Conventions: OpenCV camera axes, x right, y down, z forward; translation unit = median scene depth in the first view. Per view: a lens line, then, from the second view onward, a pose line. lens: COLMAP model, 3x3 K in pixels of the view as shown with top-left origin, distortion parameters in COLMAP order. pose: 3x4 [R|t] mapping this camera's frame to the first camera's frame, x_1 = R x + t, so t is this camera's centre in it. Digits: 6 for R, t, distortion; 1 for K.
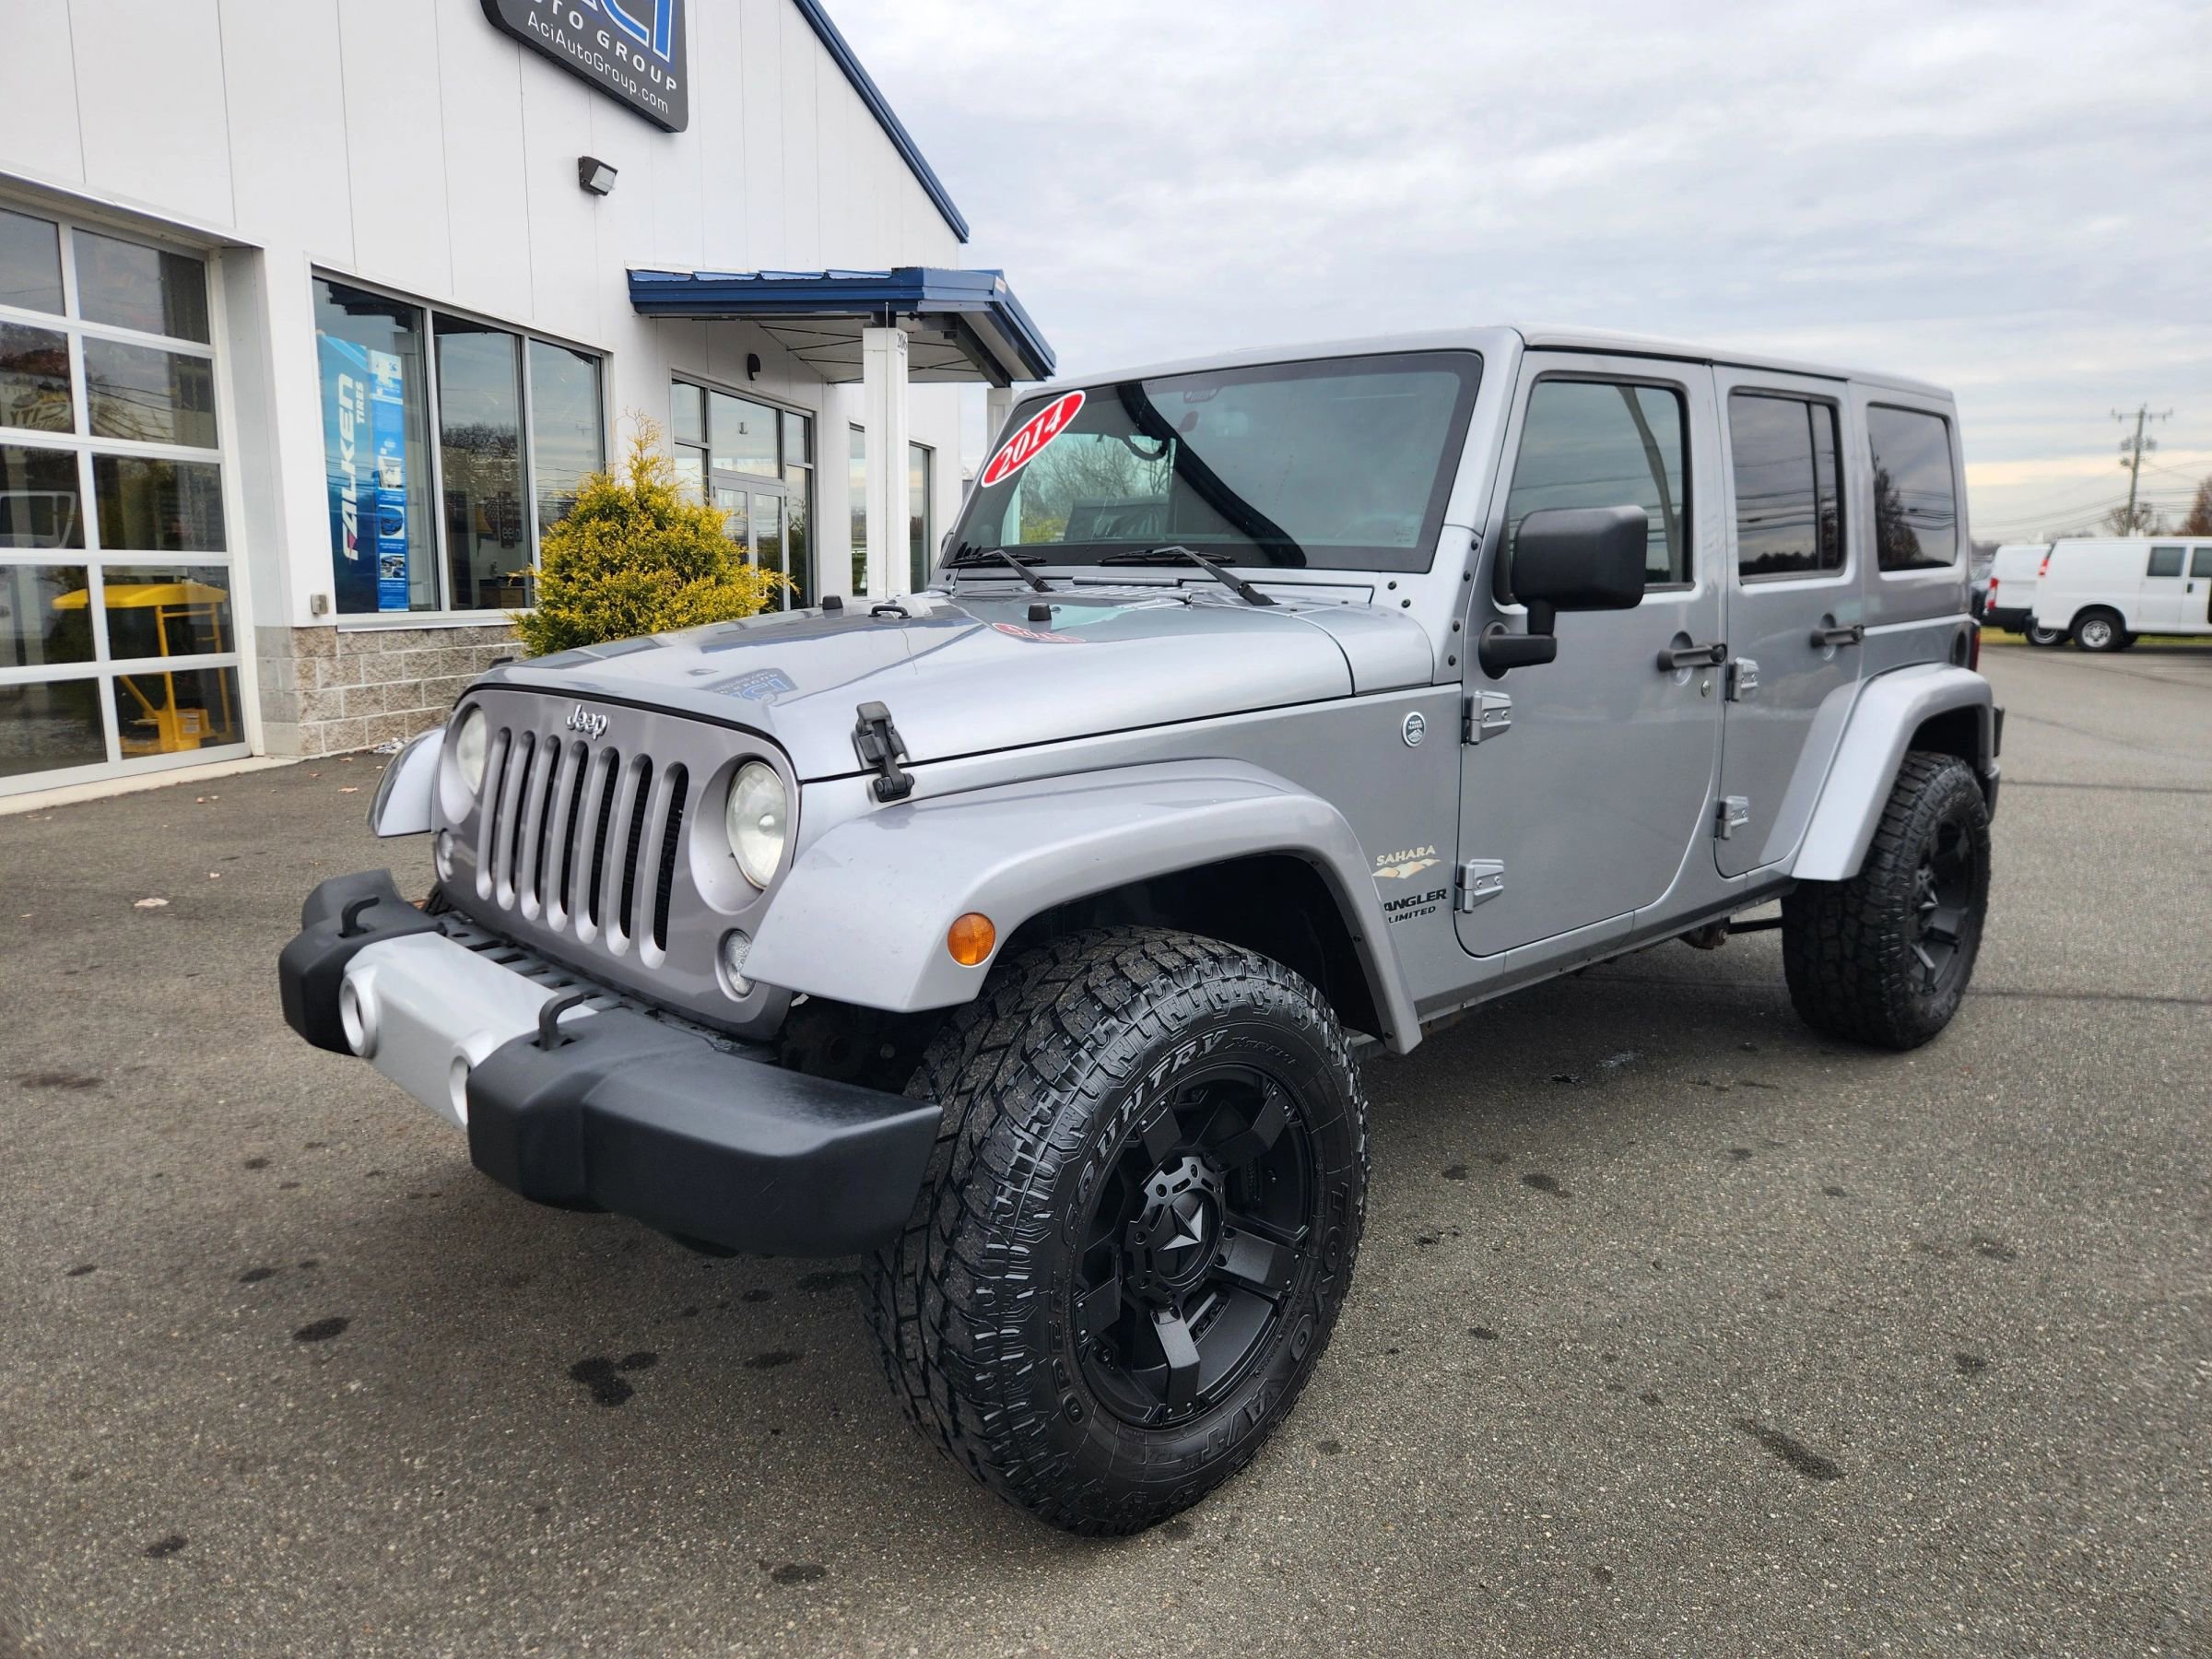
lens RADIAL K [[1487.6, 0, 1111.4], [0, 1487.6, 823.9], [0, 0, 1]] dist [0.074447, -0.067027]
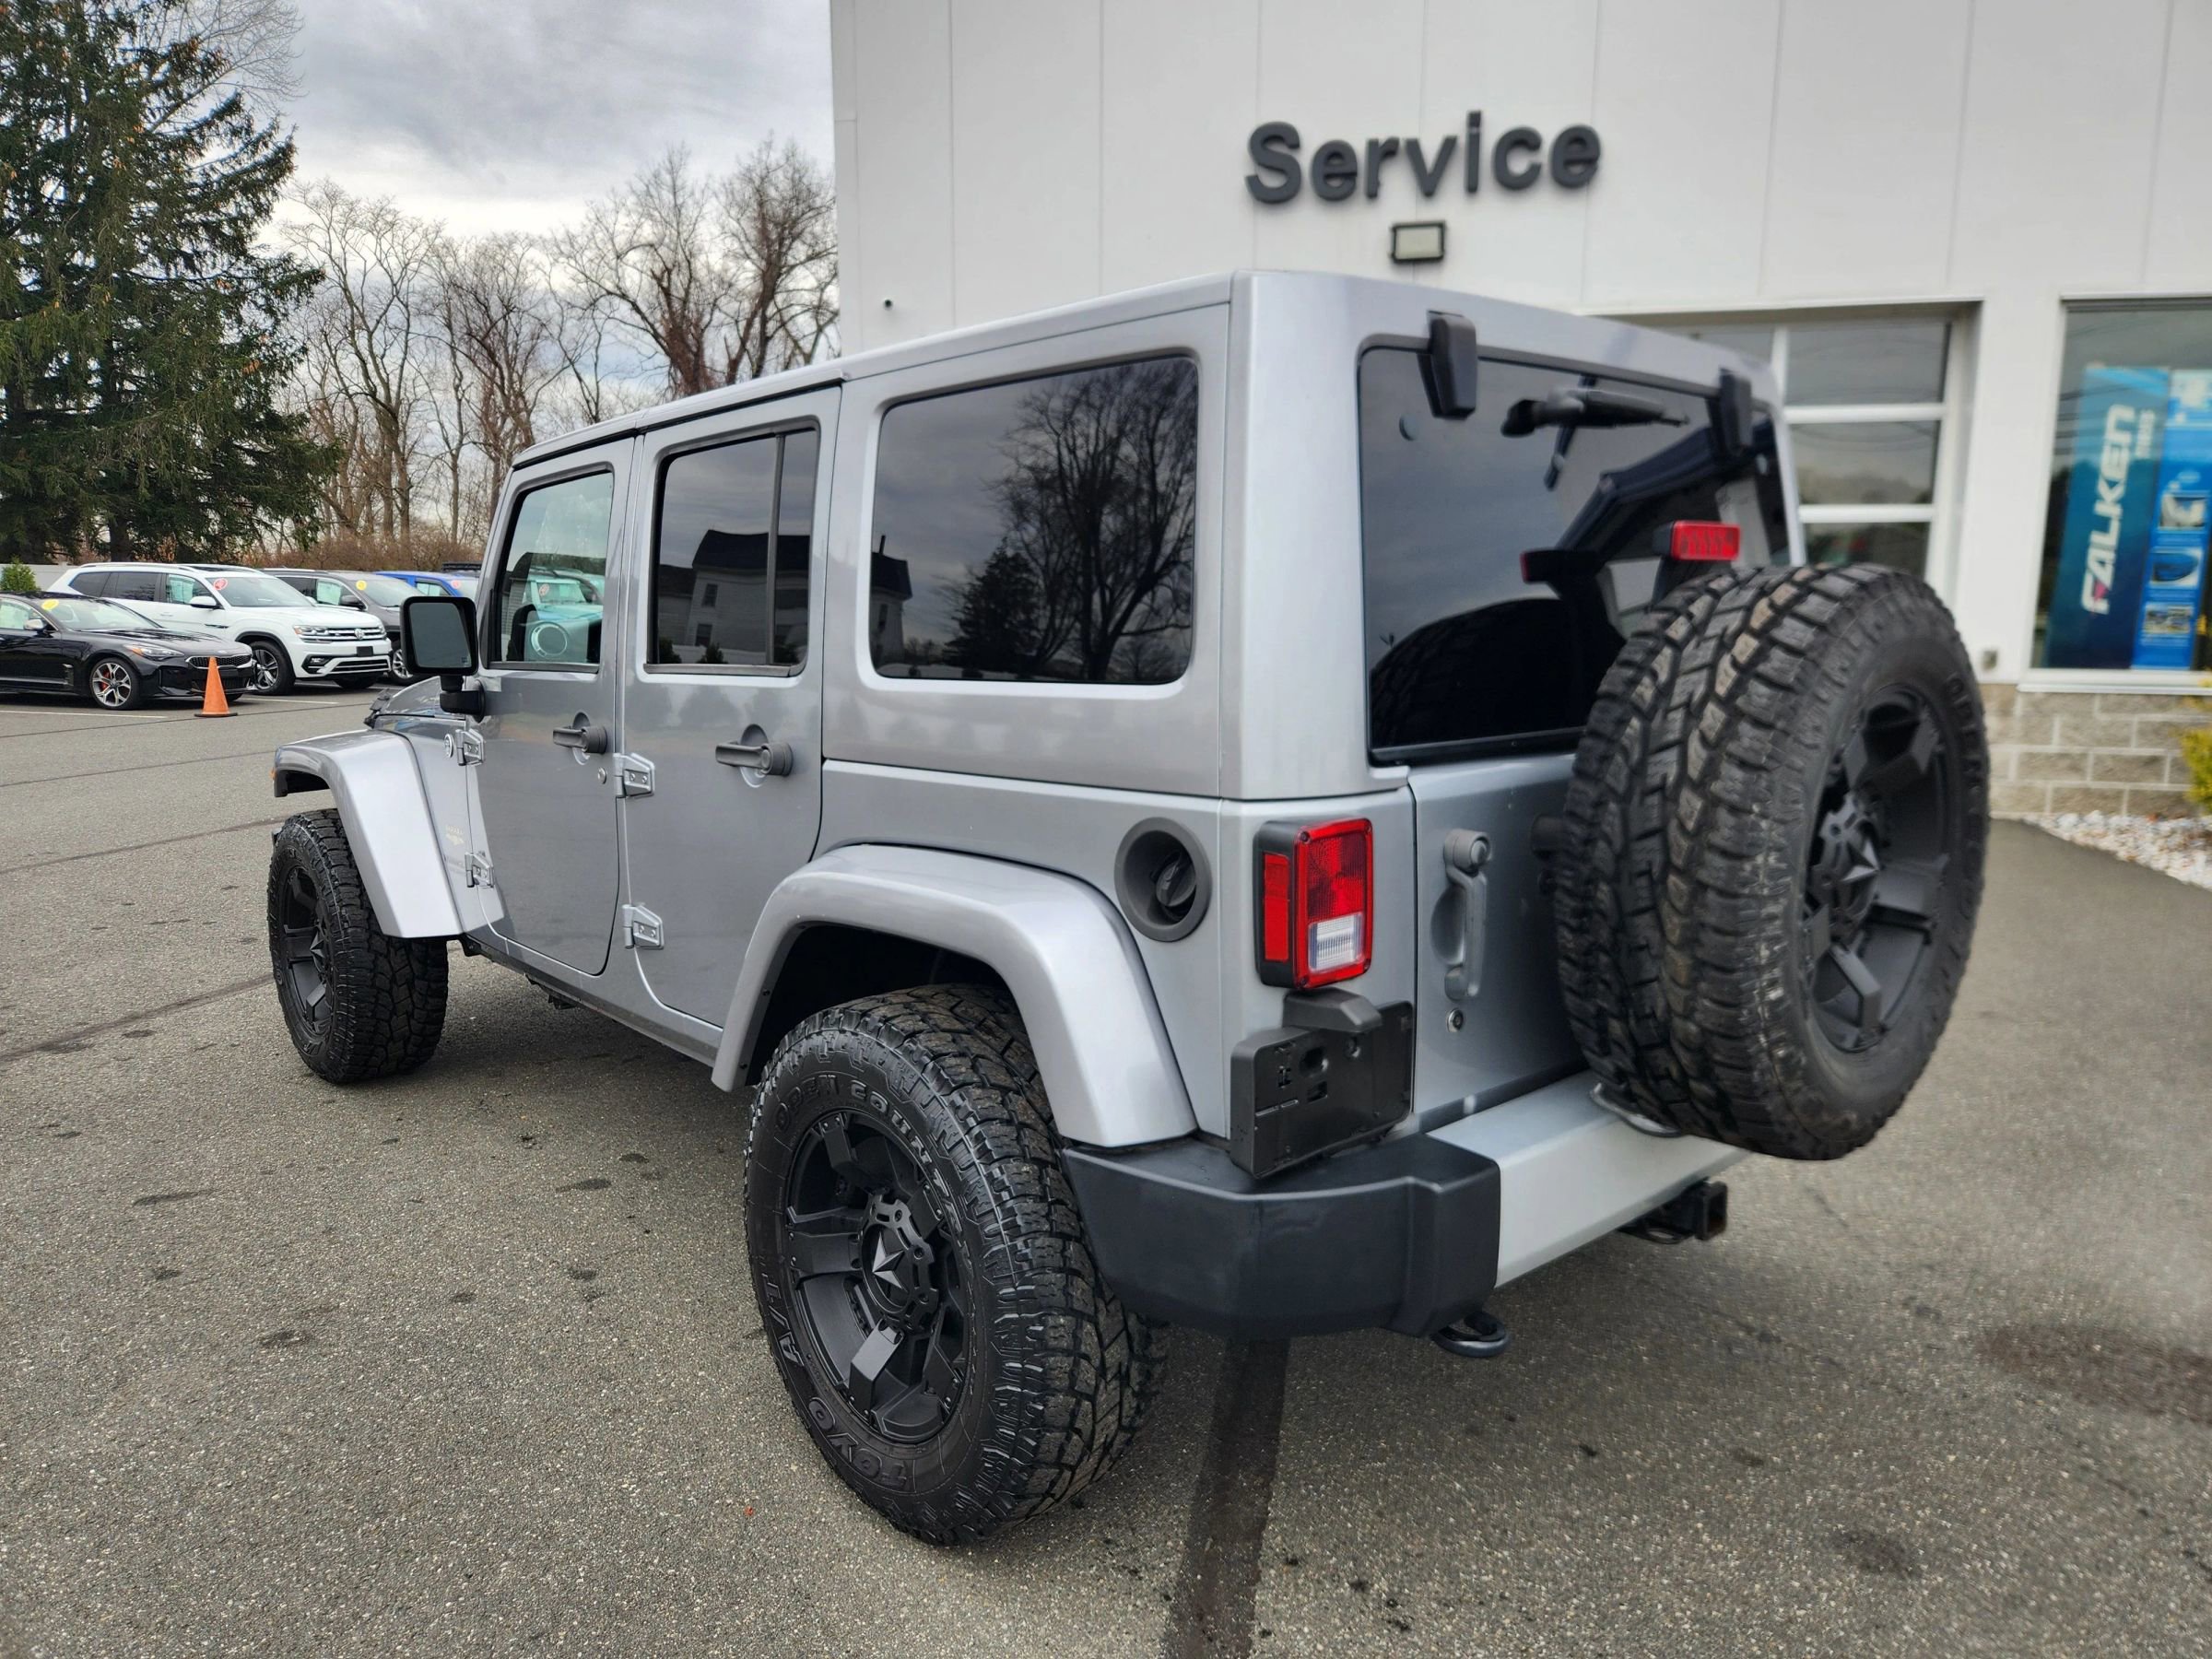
lens RADIAL K [[1484.5, 0, 1068.9], [0, 1484.5, 831.1], [0, 0, 1]] dist [0.055710, -0.046409]
pose [[-0.045607, 0.147350, -0.988032, 1.296582], [-0.166433, 0.974117, 0.152958, -0.243615], [0.984997, 0.171417, -0.019903, 1.284164]]
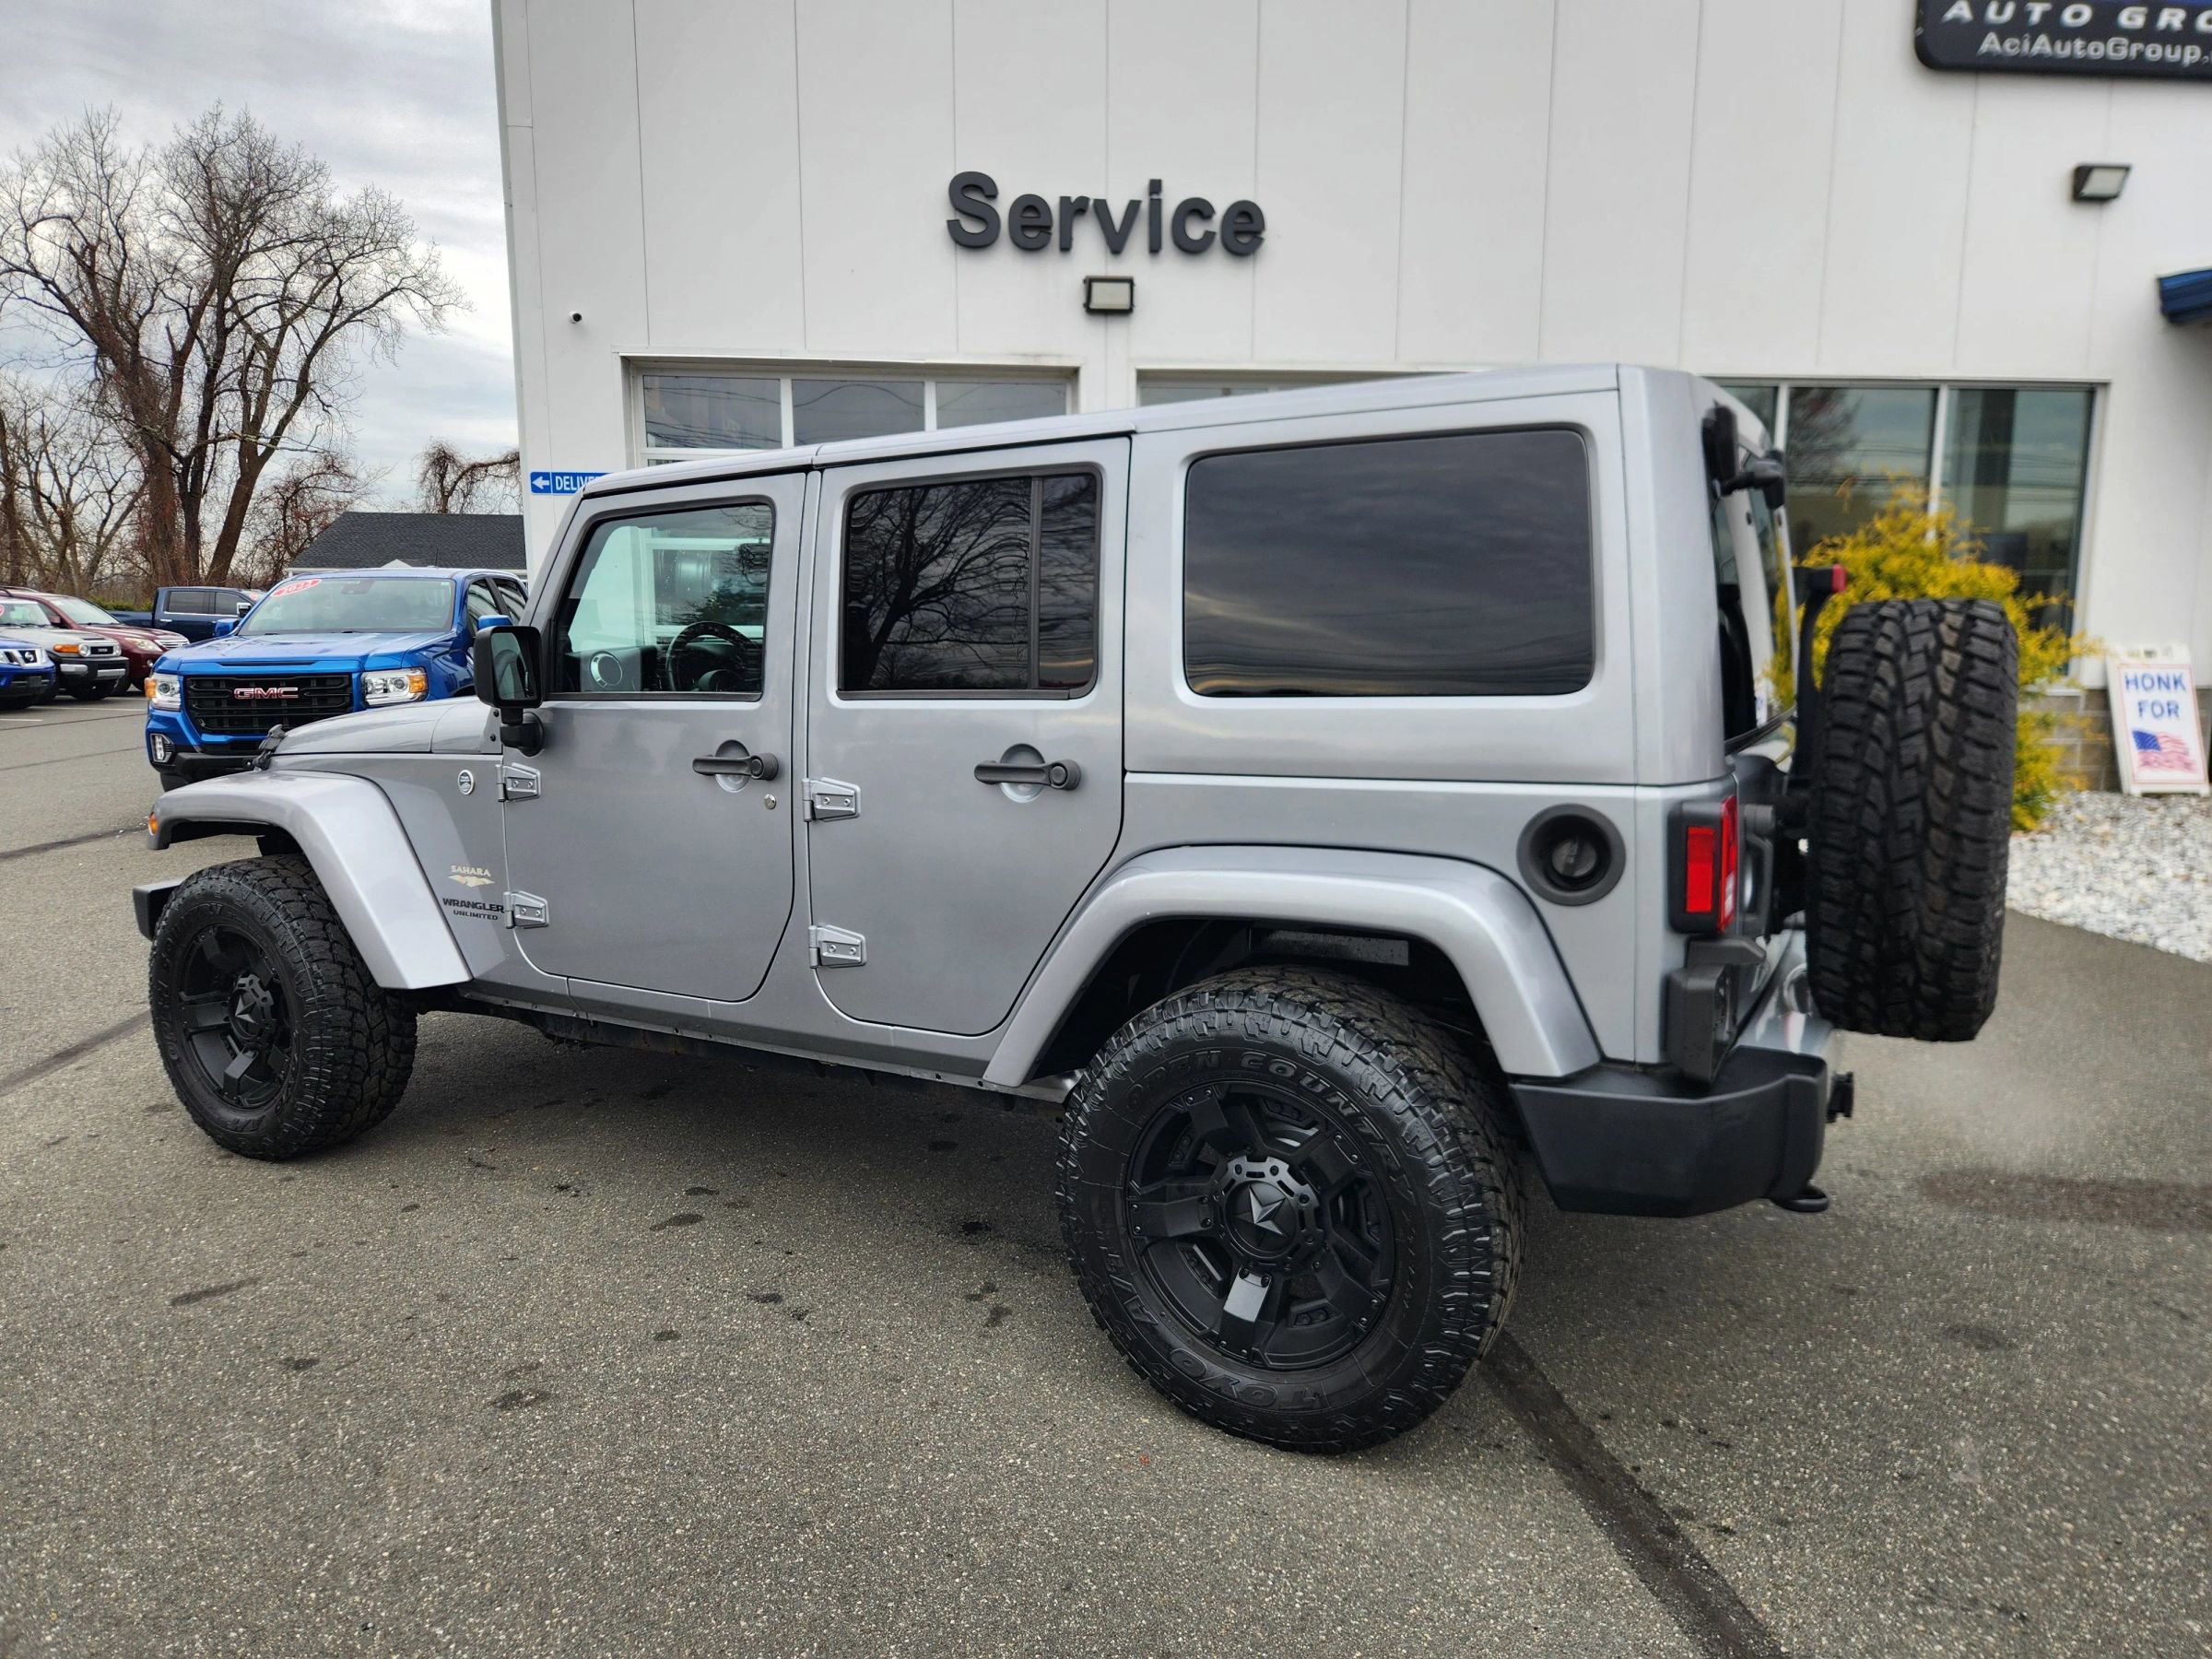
lens RADIAL K [[1484.5, 0, 1068.9], [0, 1484.5, 831.1], [0, 0, 1]] dist [0.055710, -0.046409]
pose [[0.268874, 0.126633, -0.954815, 1.336094], [-0.155711, 0.983994, 0.086655, -0.178992], [0.950506, 0.125376, 0.284288, 0.888674]]
